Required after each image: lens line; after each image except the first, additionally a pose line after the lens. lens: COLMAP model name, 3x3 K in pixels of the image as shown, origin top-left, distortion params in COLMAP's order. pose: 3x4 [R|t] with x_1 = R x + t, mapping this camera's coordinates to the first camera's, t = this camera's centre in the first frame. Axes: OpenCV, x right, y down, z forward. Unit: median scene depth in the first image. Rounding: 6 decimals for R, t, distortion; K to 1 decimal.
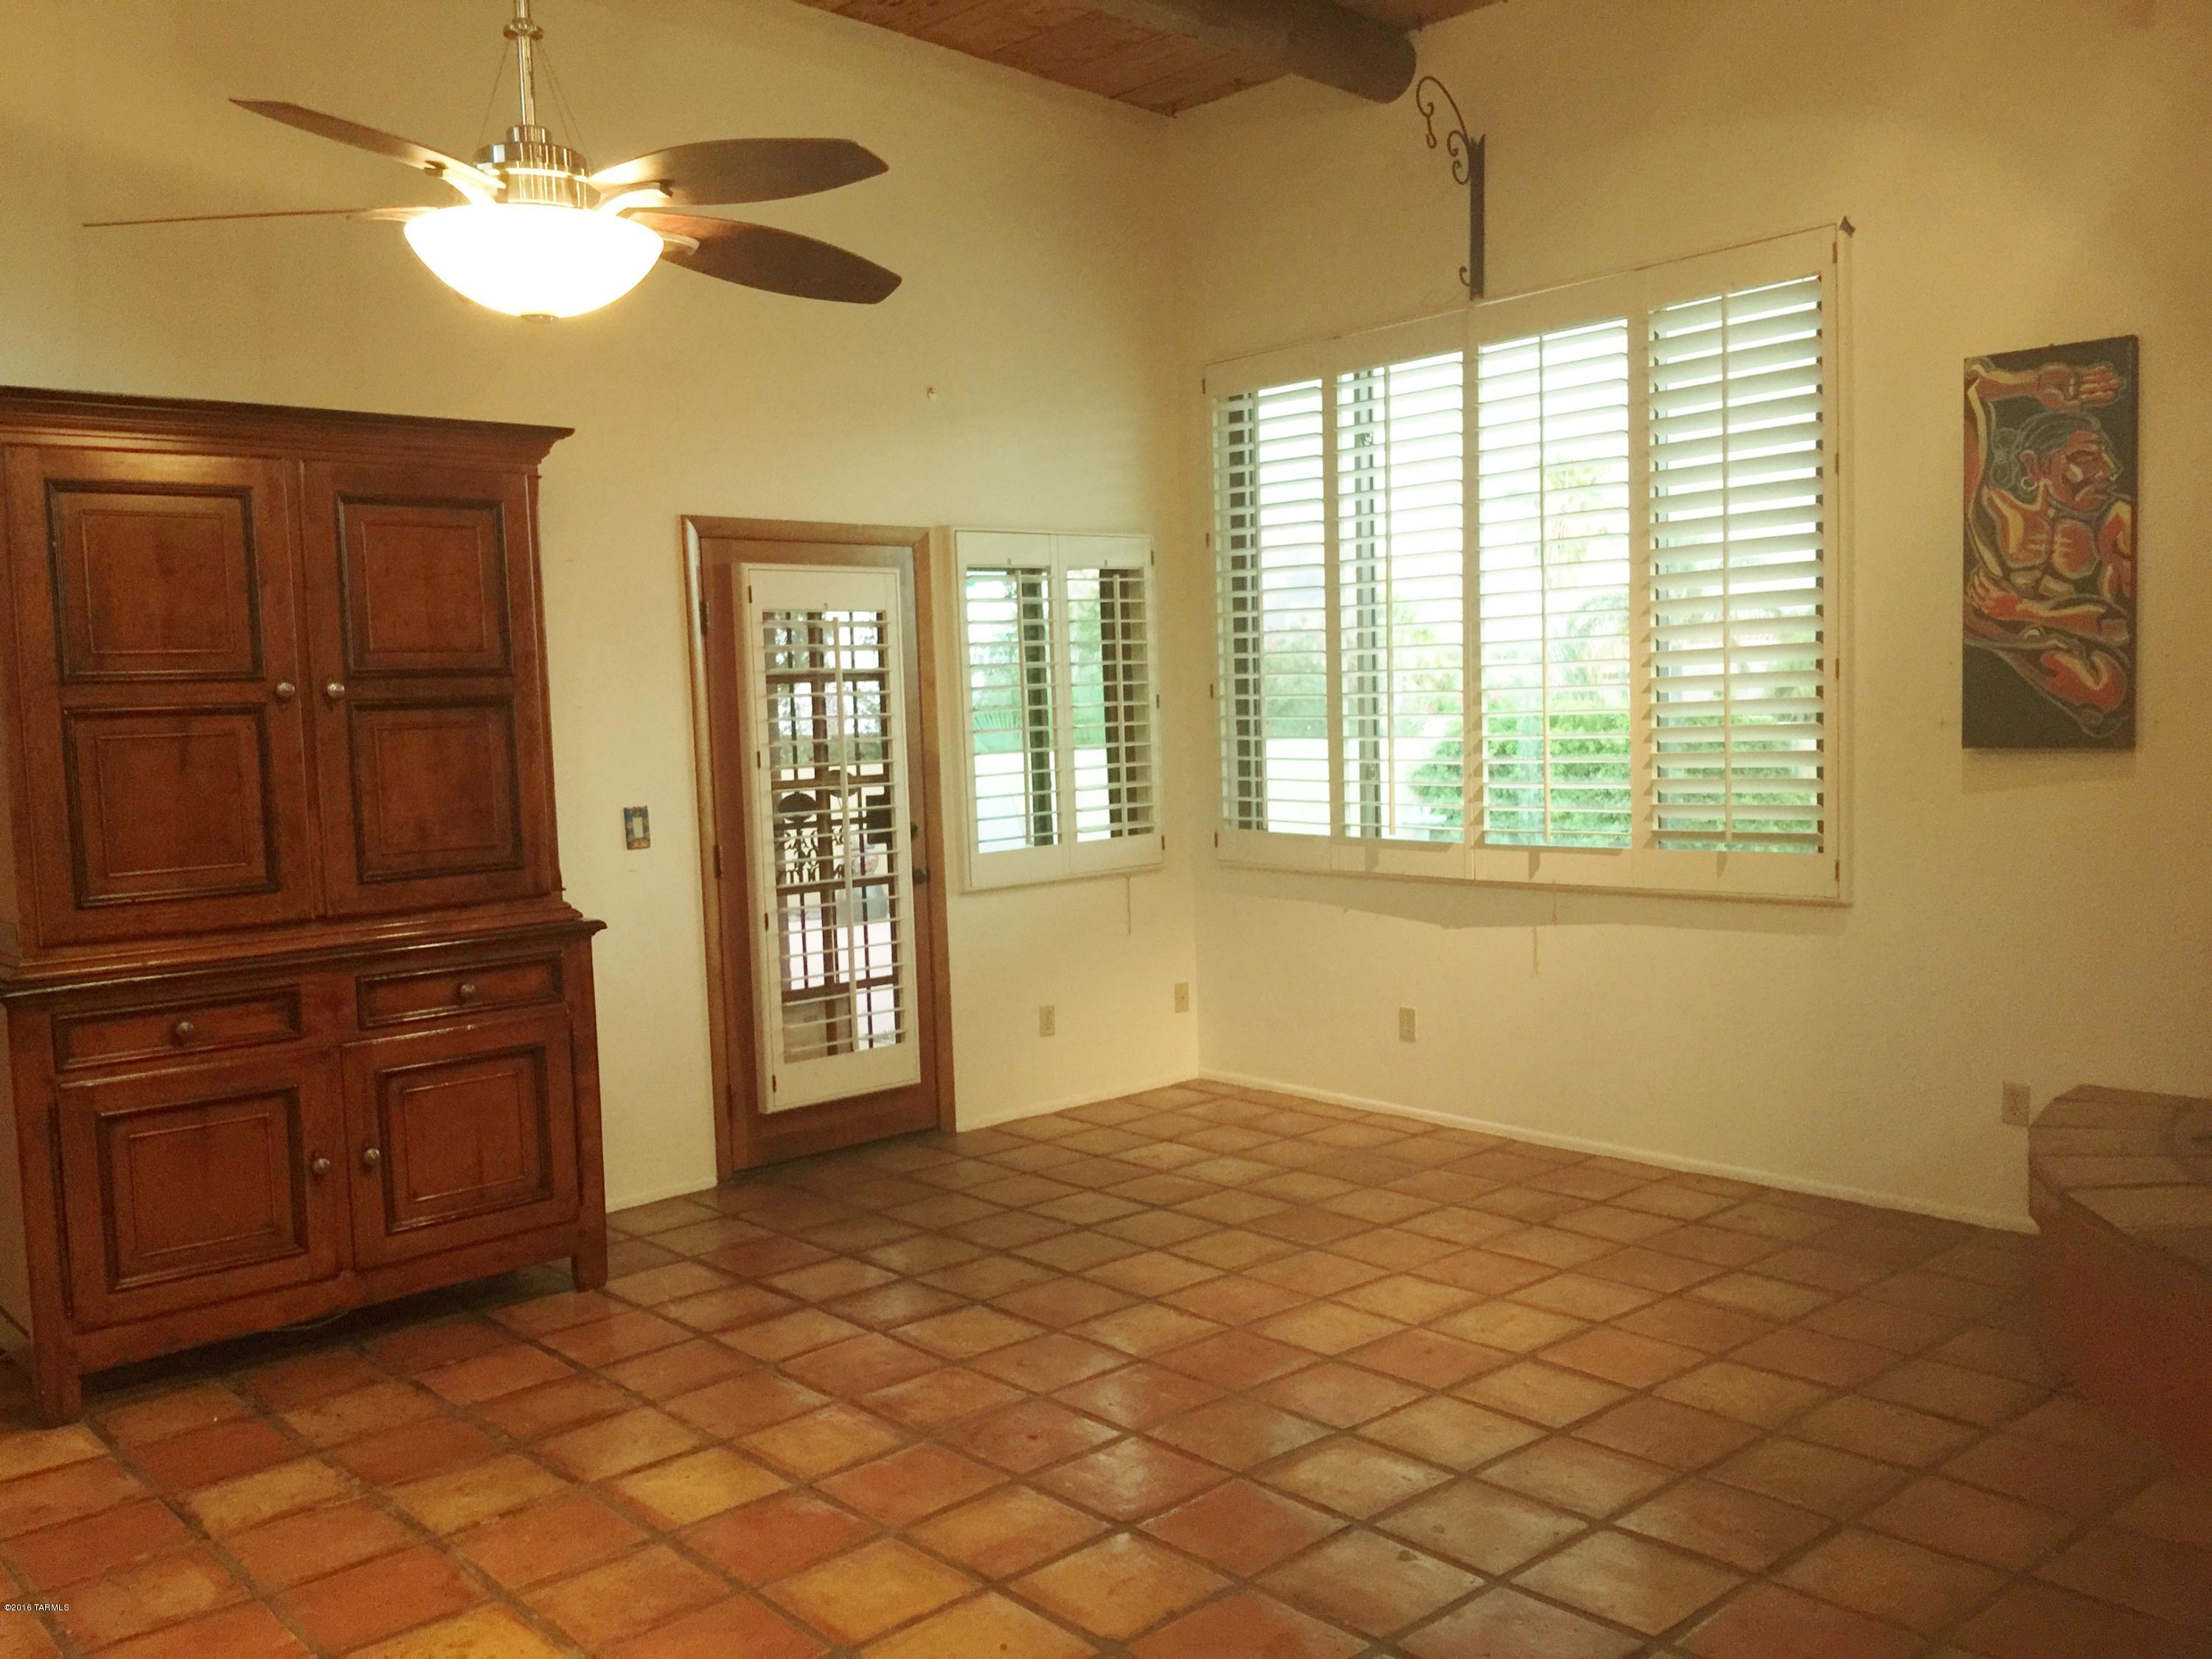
lens RADIAL K [[1890.7, 0, 1114.5], [0, 1890.7, 831.2], [0, 0, 1]] dist [0.080178, -0.120583]
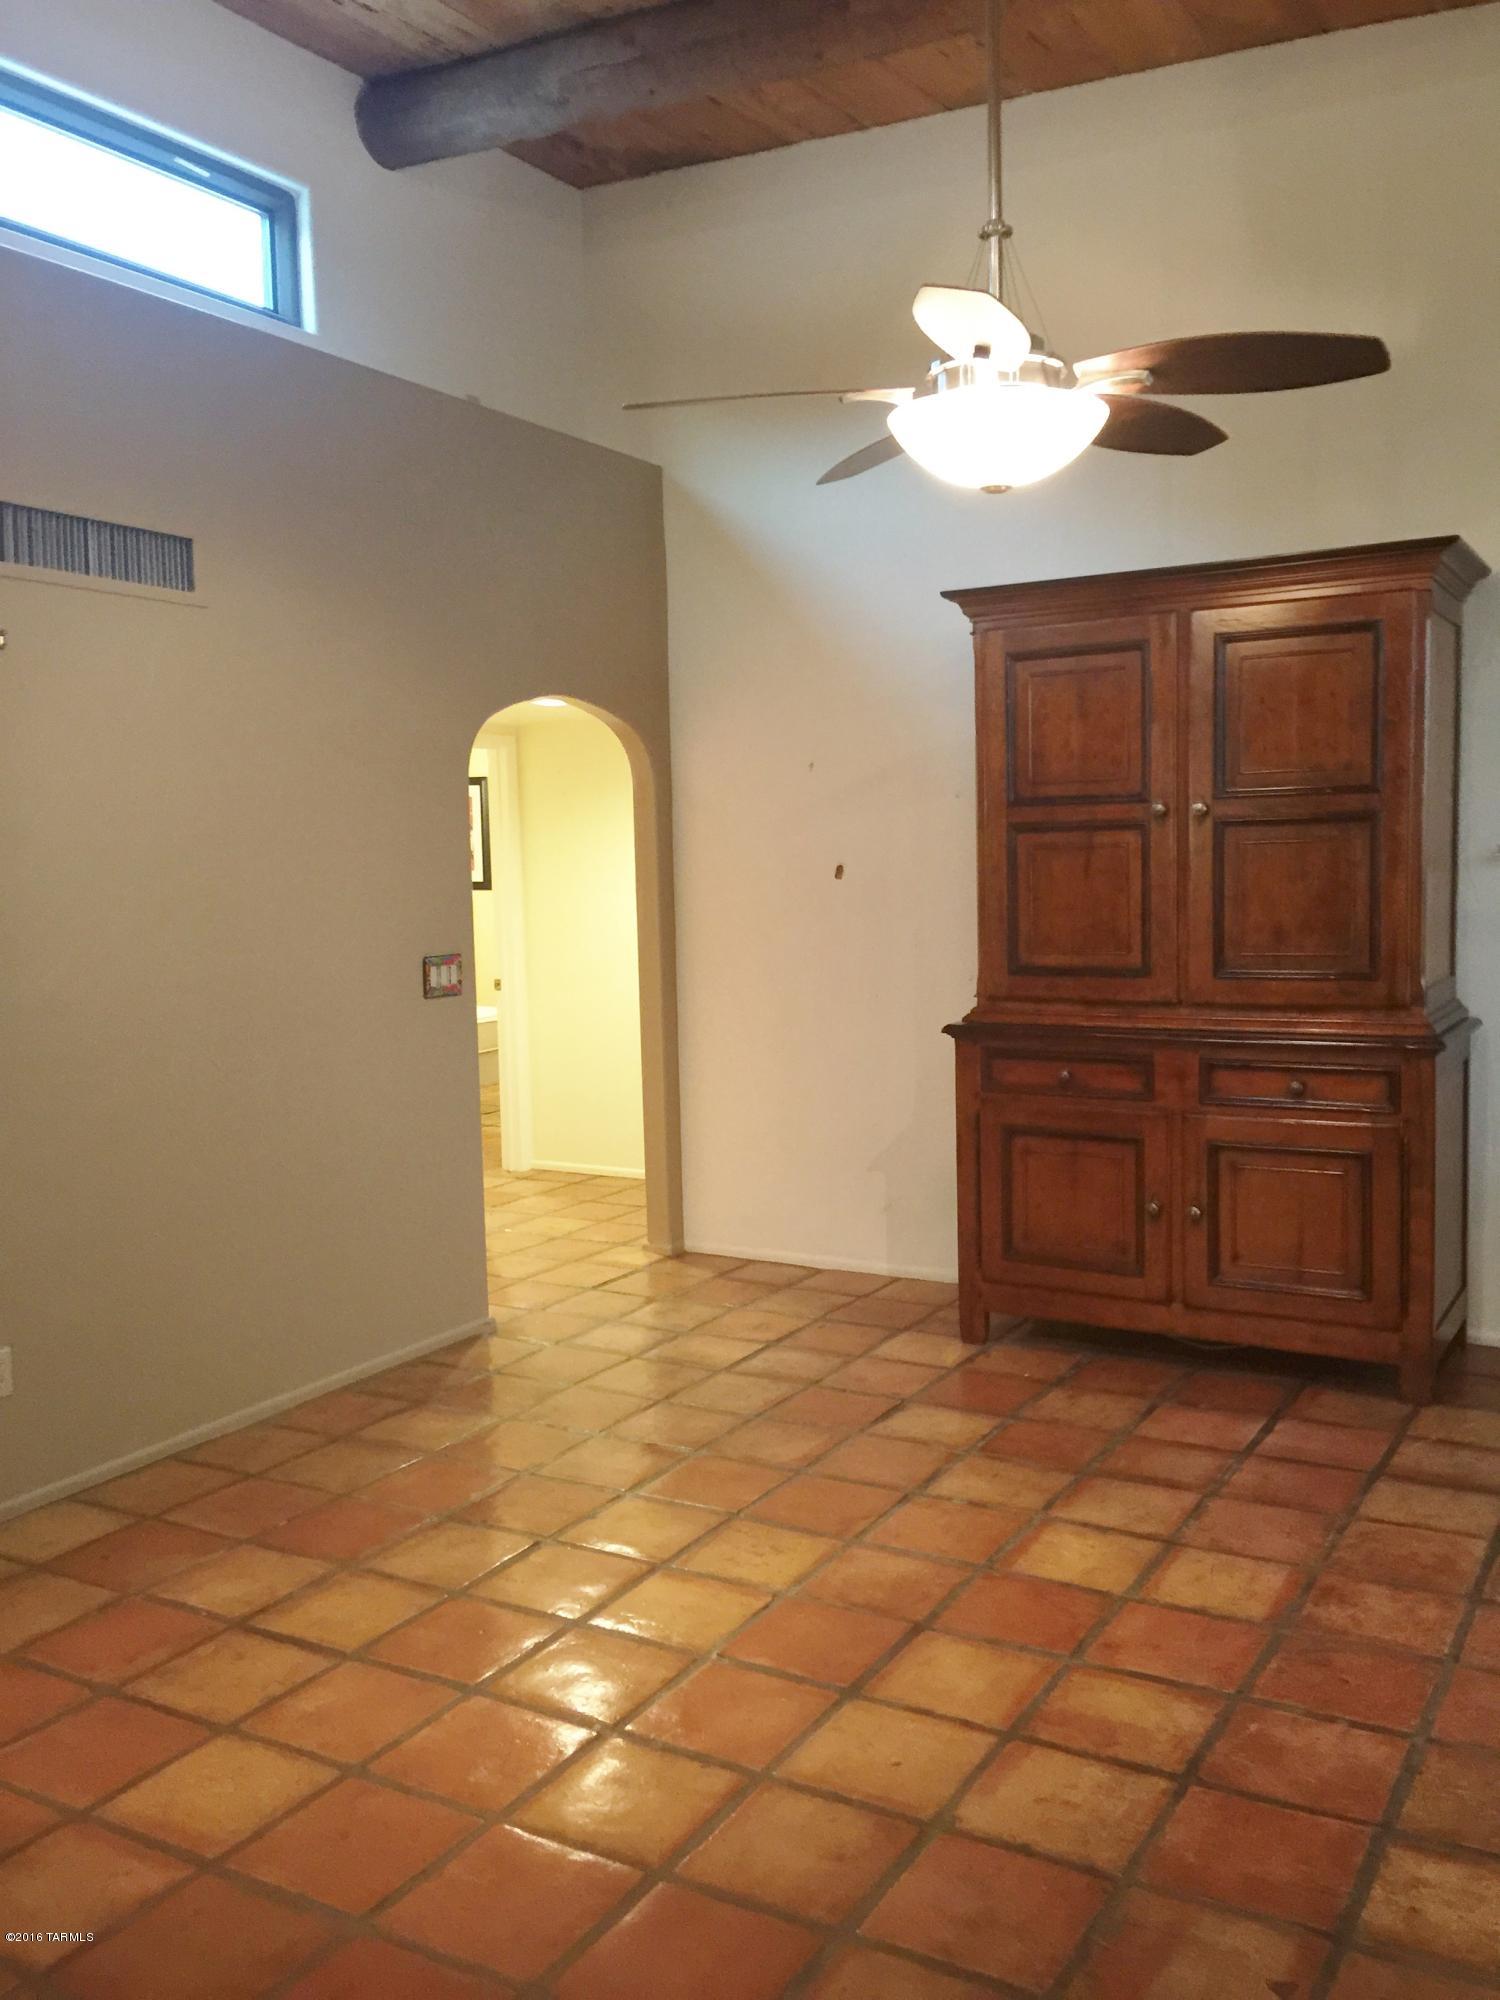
lens RADIAL K [[1709.5, 0, 754.5], [0, 1709.5, 999.8], [0, 0, 1]] dist [0.080178, -0.120583]
pose [[0.287187, 0.109823, -0.951558, 0.530108], [-0.053286, 0.993699, 0.098604, -0.048111], [0.956391, 0.022387, 0.291229, 0.452010]]
